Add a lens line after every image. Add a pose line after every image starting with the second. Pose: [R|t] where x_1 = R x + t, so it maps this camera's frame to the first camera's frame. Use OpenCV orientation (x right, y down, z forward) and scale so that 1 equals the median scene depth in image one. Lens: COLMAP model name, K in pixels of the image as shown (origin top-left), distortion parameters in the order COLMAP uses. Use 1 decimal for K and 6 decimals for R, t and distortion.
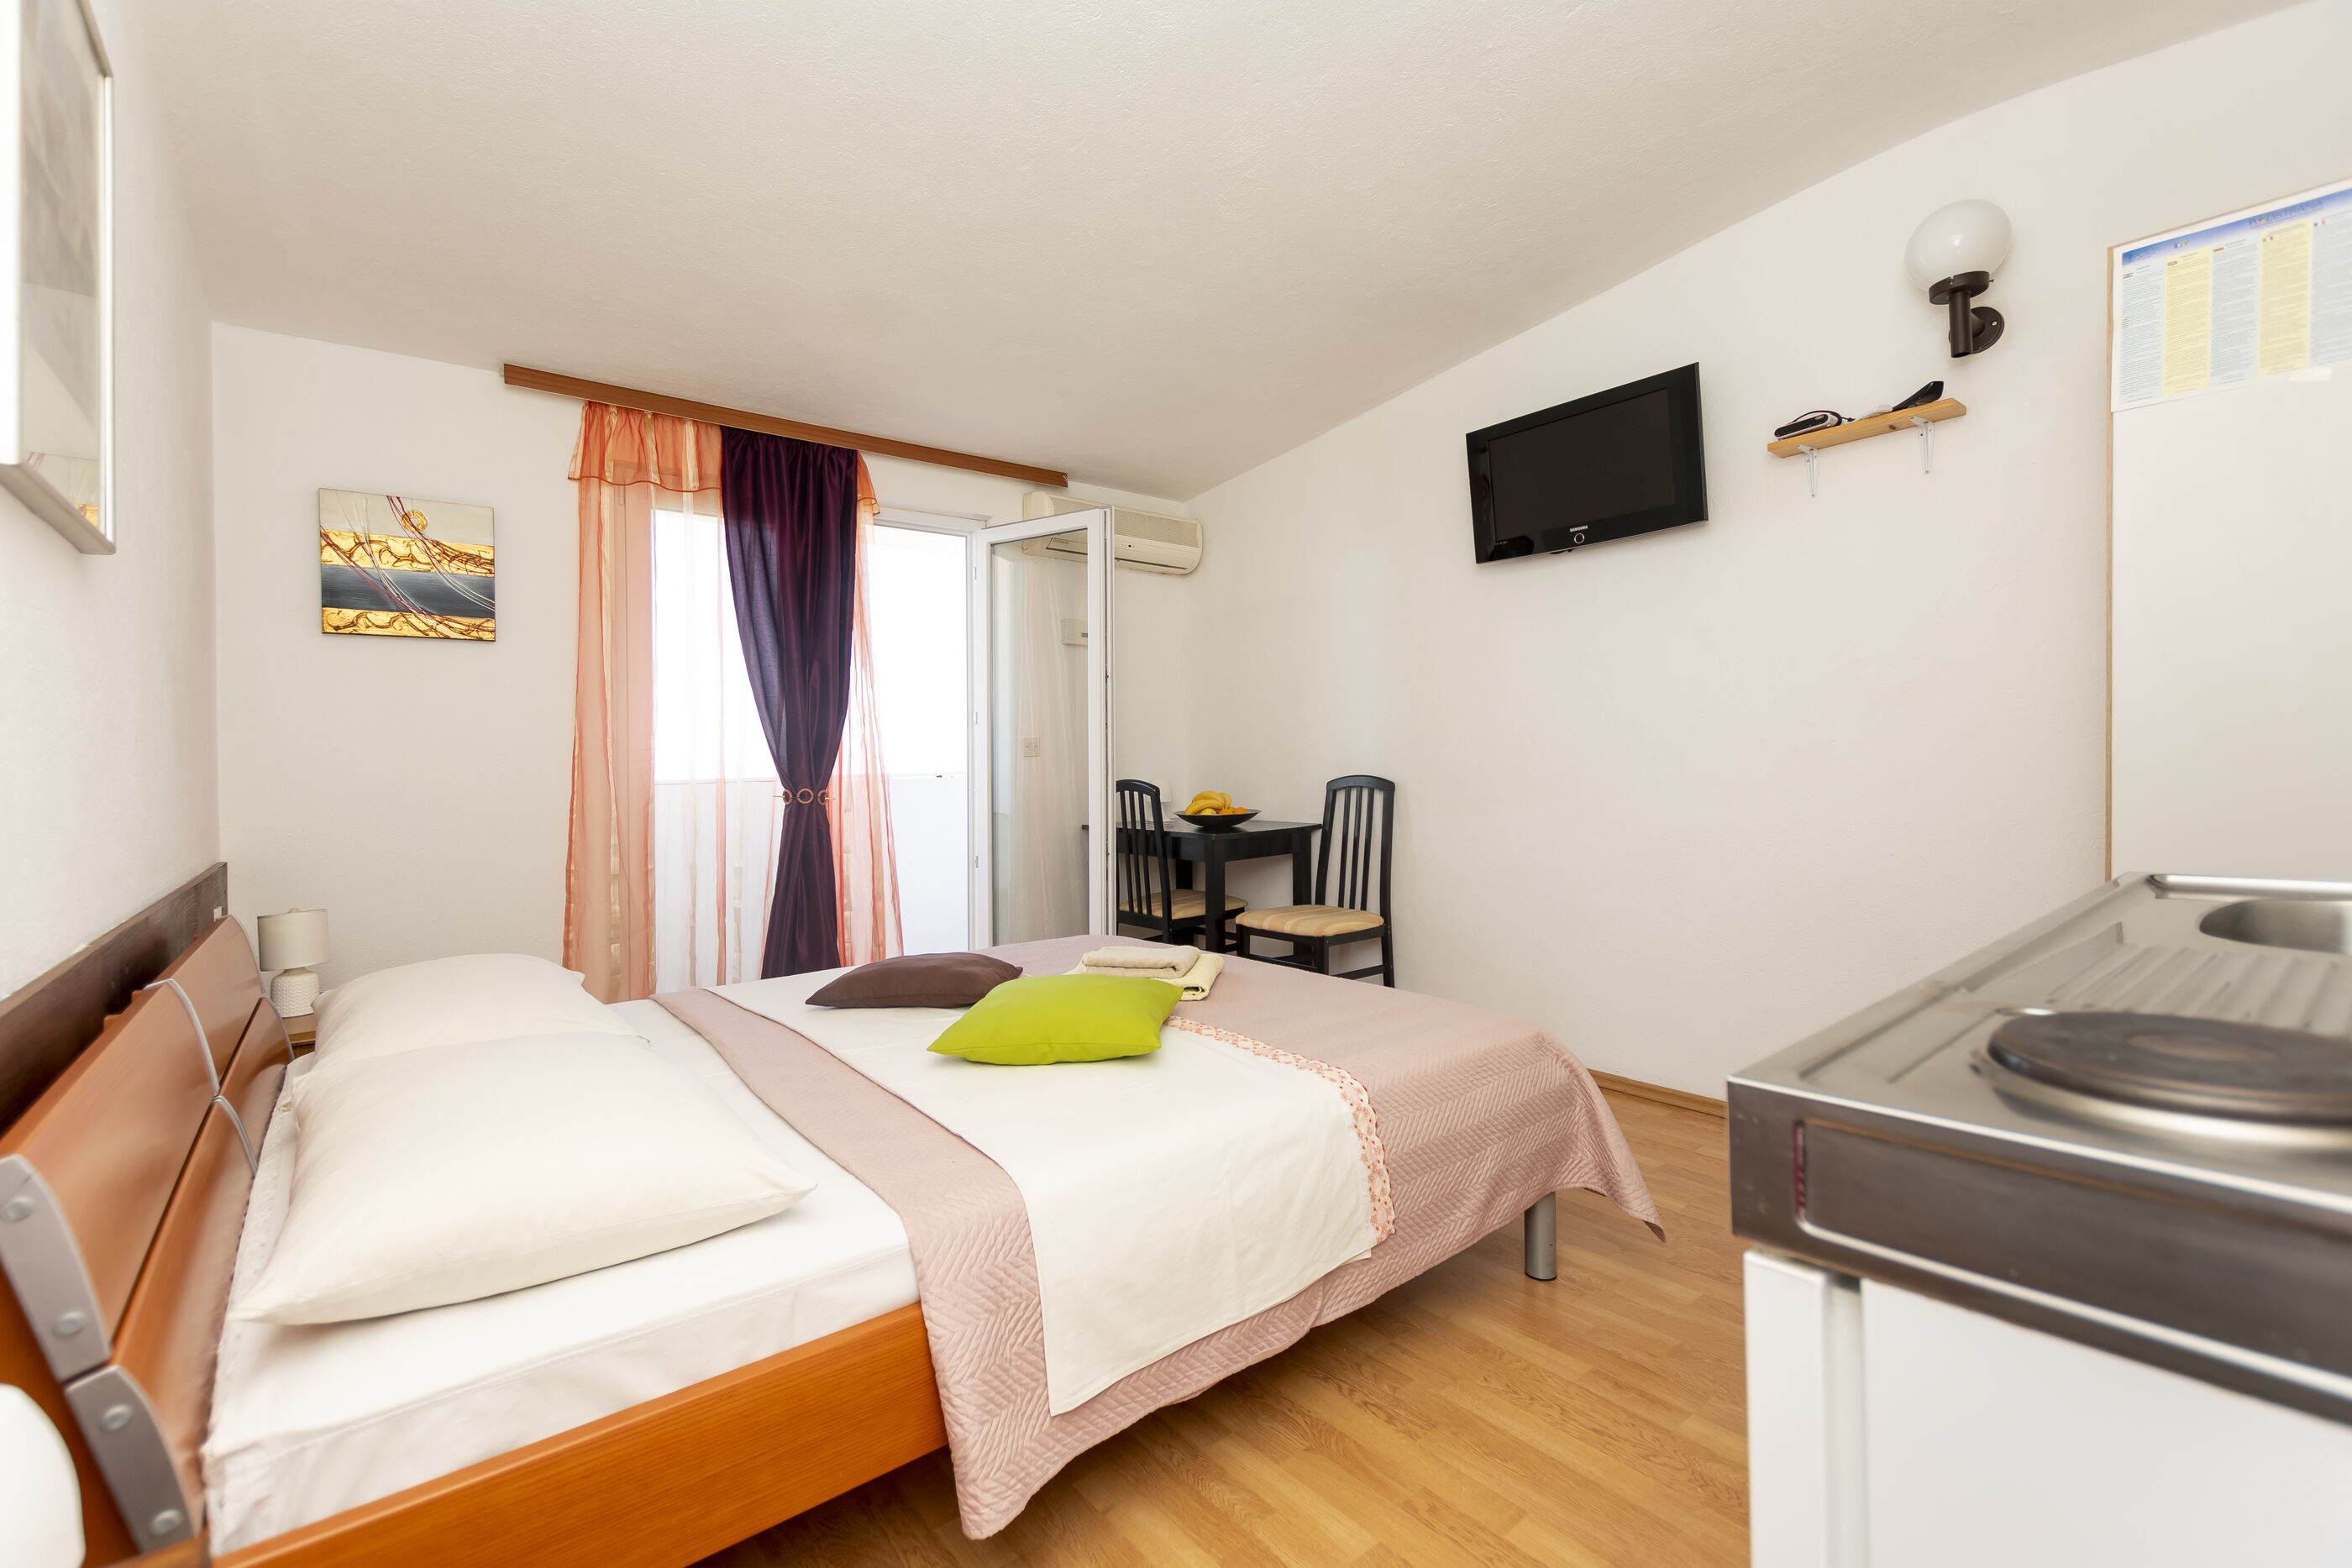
lens RADIAL K [[1019.4, 0, 1153.6], [0, 1019.4, 769.5], [0, 0, 1]] dist [-0.000371, -0.000091]
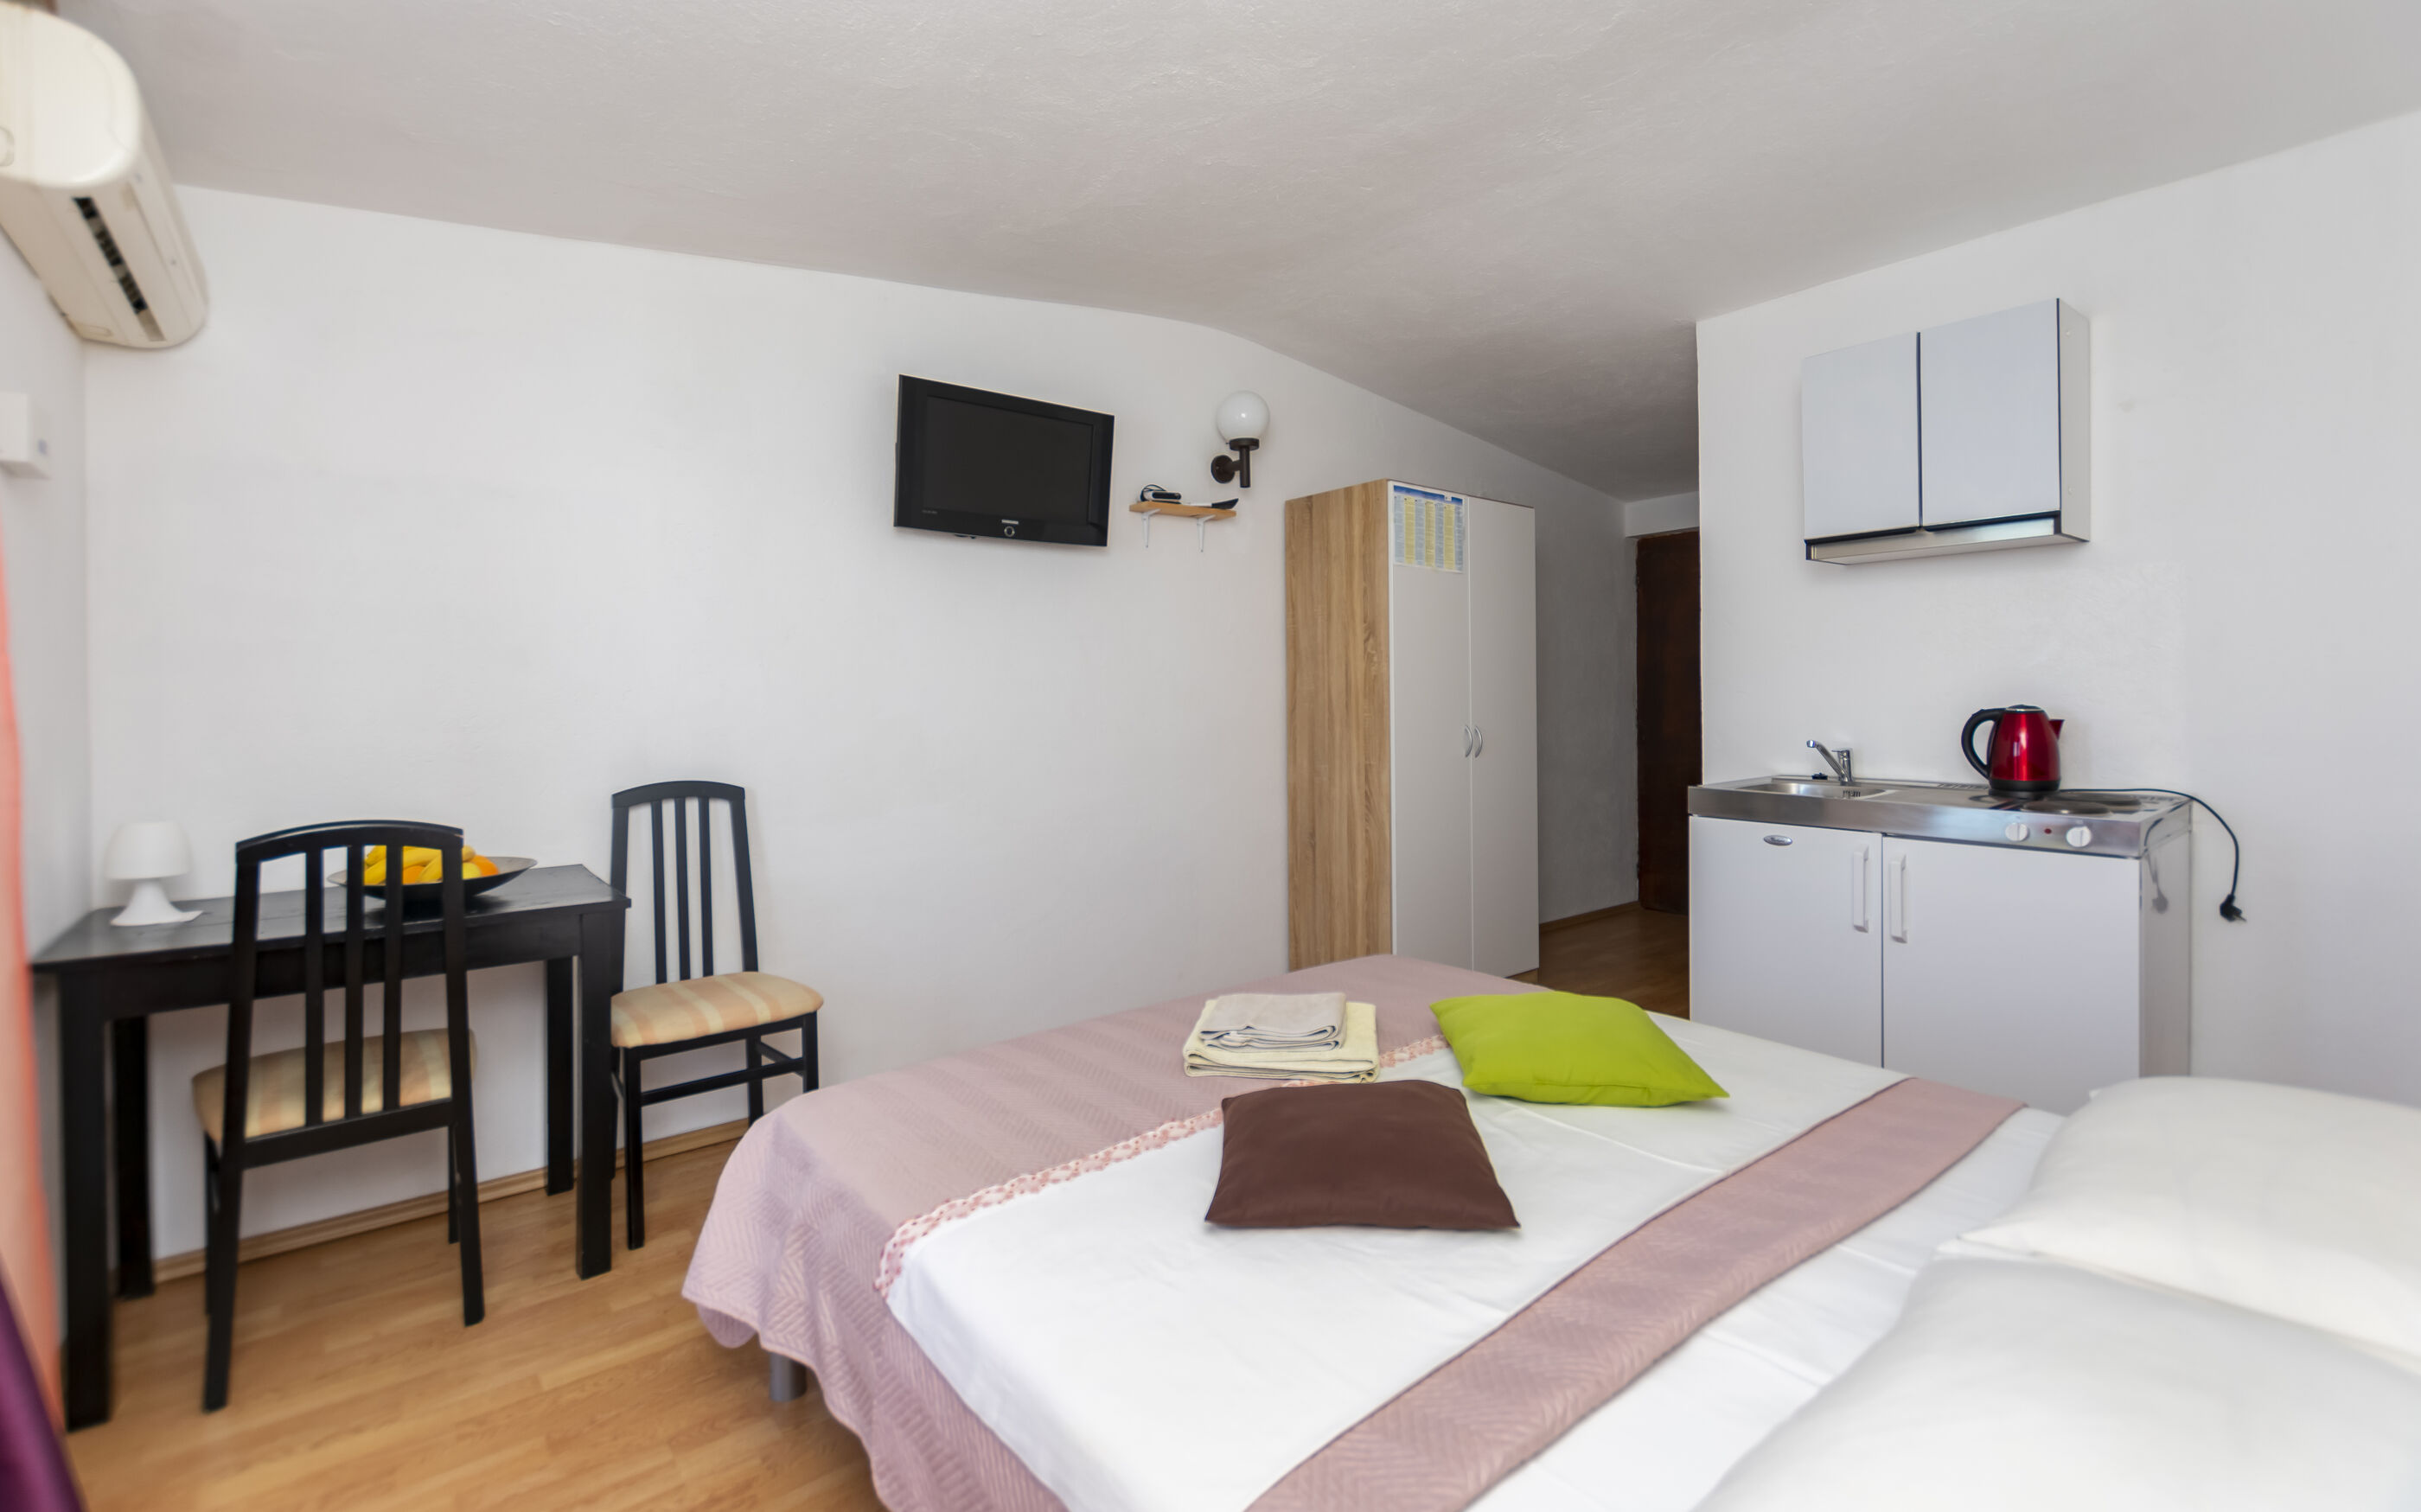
lens RADIAL K [[1043.1, 0, 1205.2], [0, 1043.1, 709.0], [0, 0, 1]] dist [0.001103, 0.000115]
pose [[-0.004359, 0.010376, 0.999937, -0.590897], [0.018627, 0.999774, -0.010293, -0.033718], [-0.999817, 0.018581, -0.004551, 0.774021]]
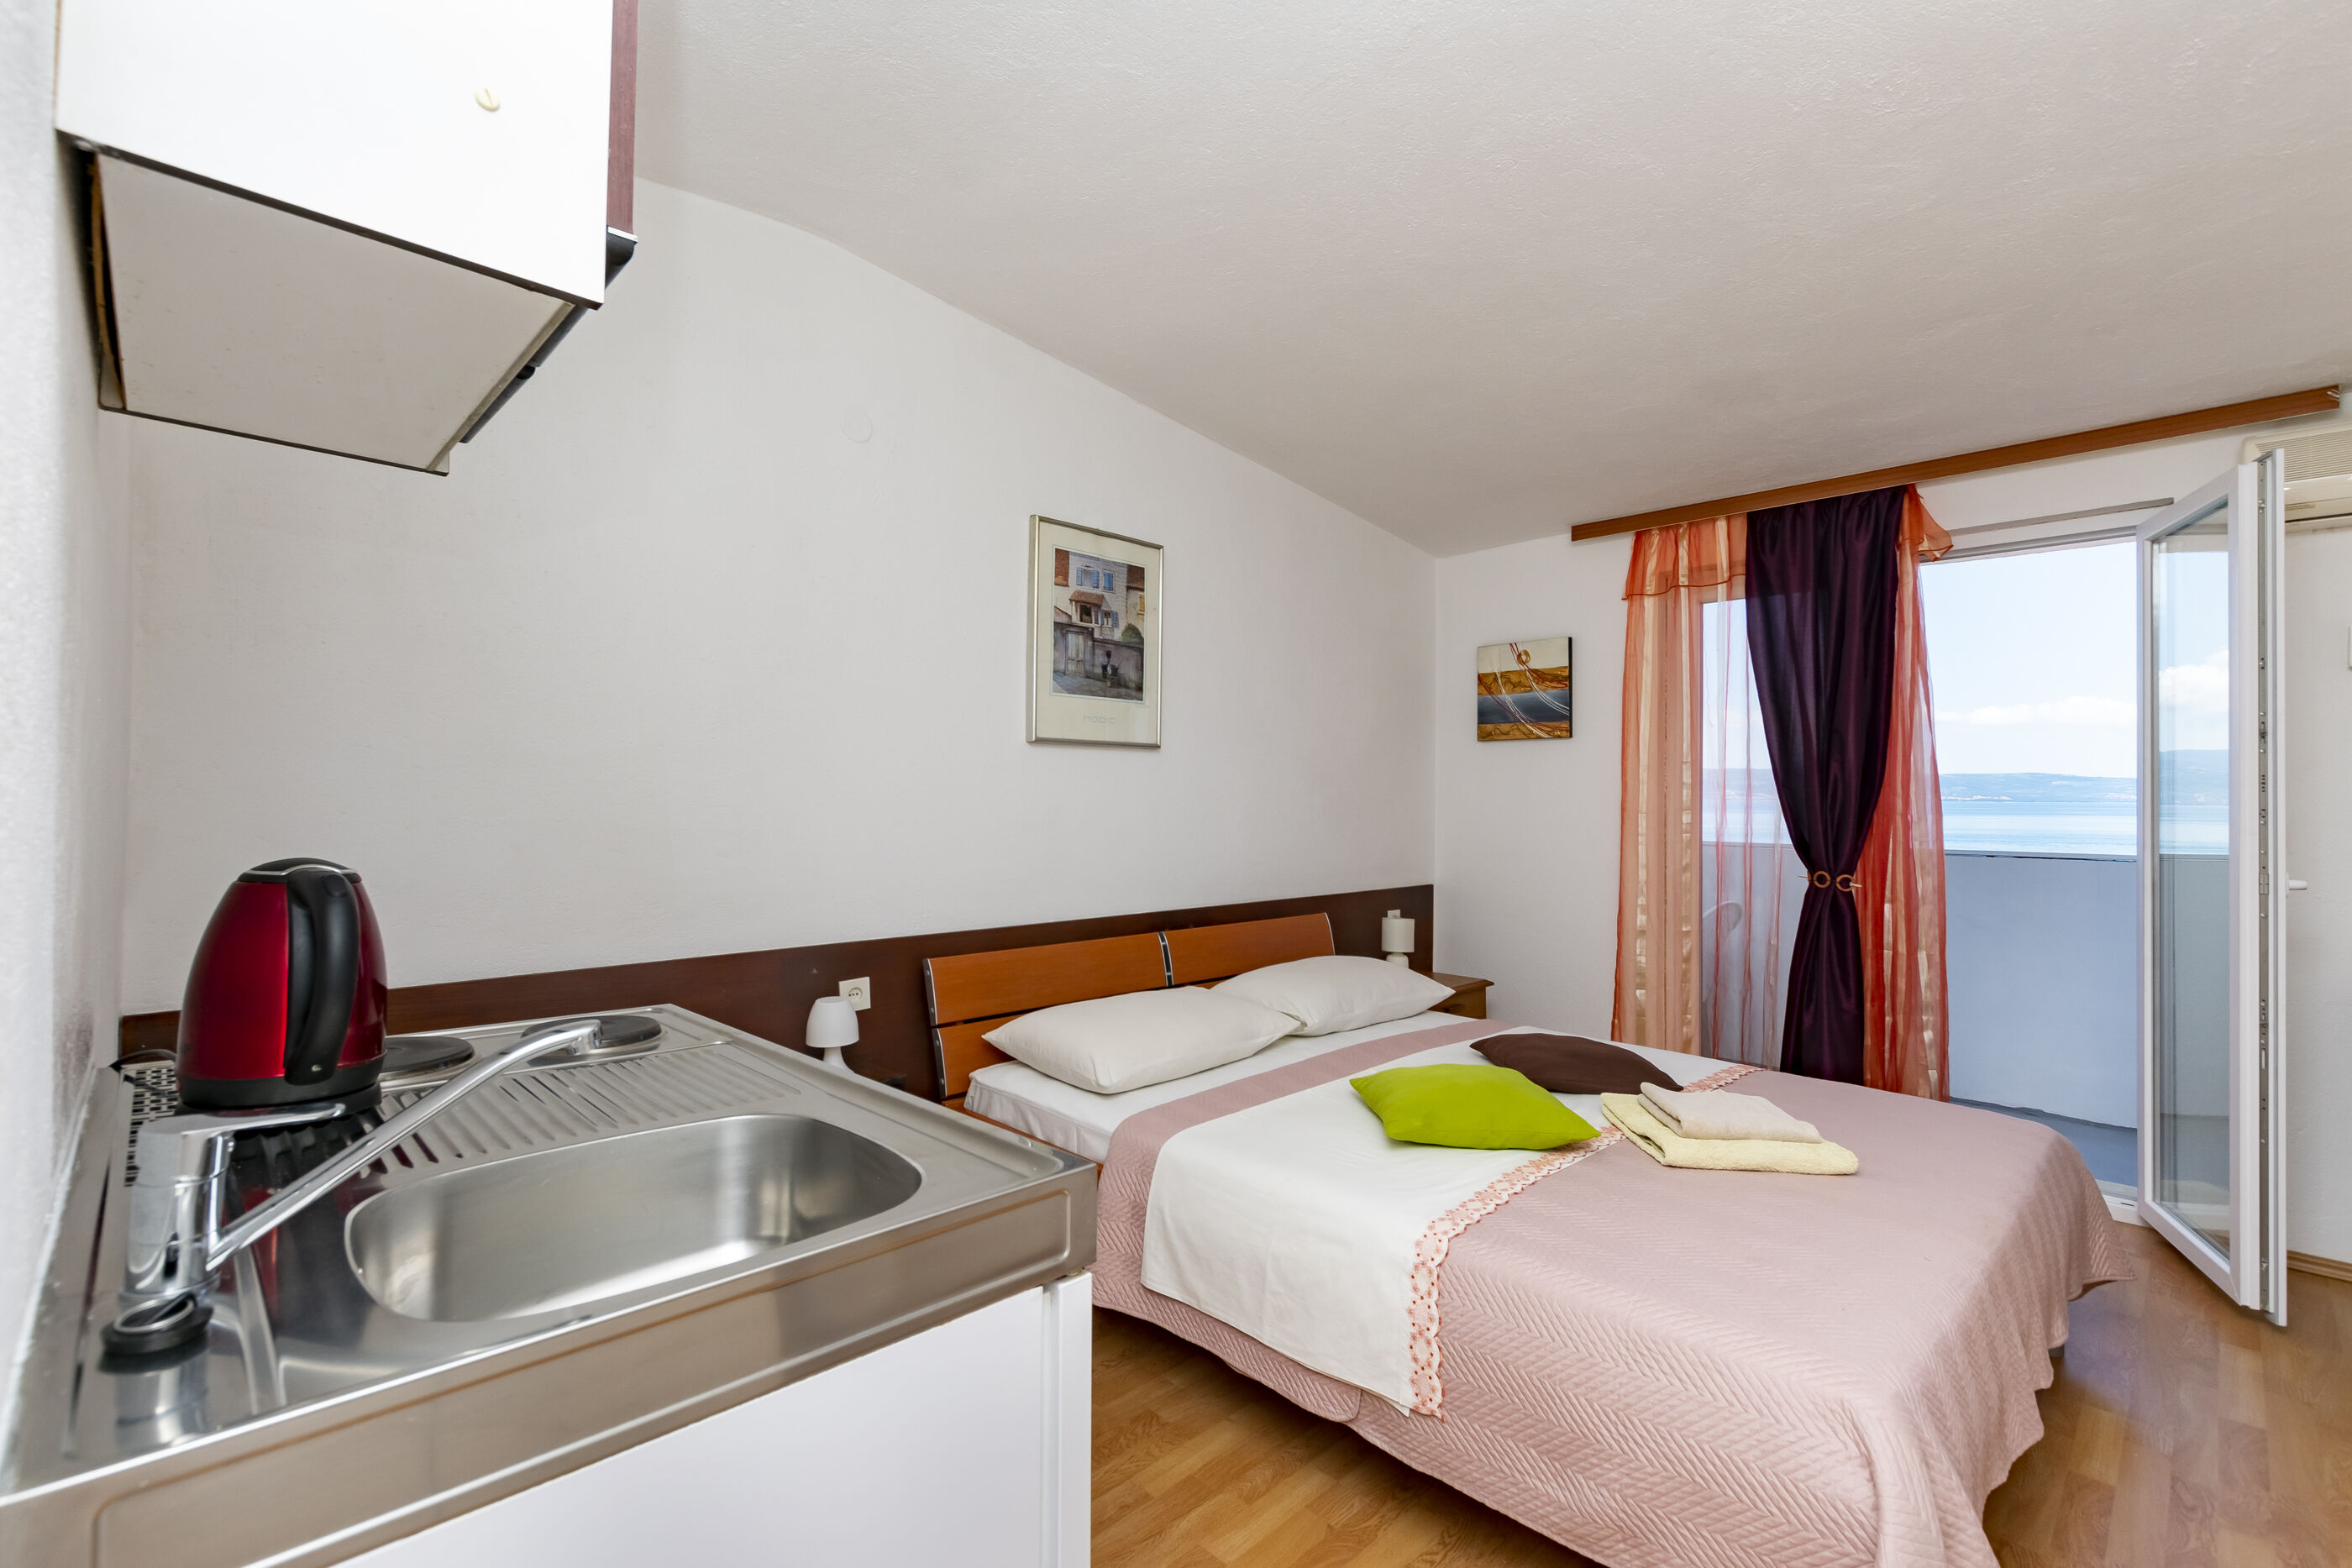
lens RADIAL K [[1019.4, 0, 1153.6], [0, 1019.4, 769.5], [0, 0, 1]] dist [-0.000371, -0.000091]
pose [[0.088345, -0.008507, -0.996054, 0.567677], [-0.014552, 0.999846, -0.009830, -0.059877], [0.995984, 0.015363, 0.088208, 0.325205]]
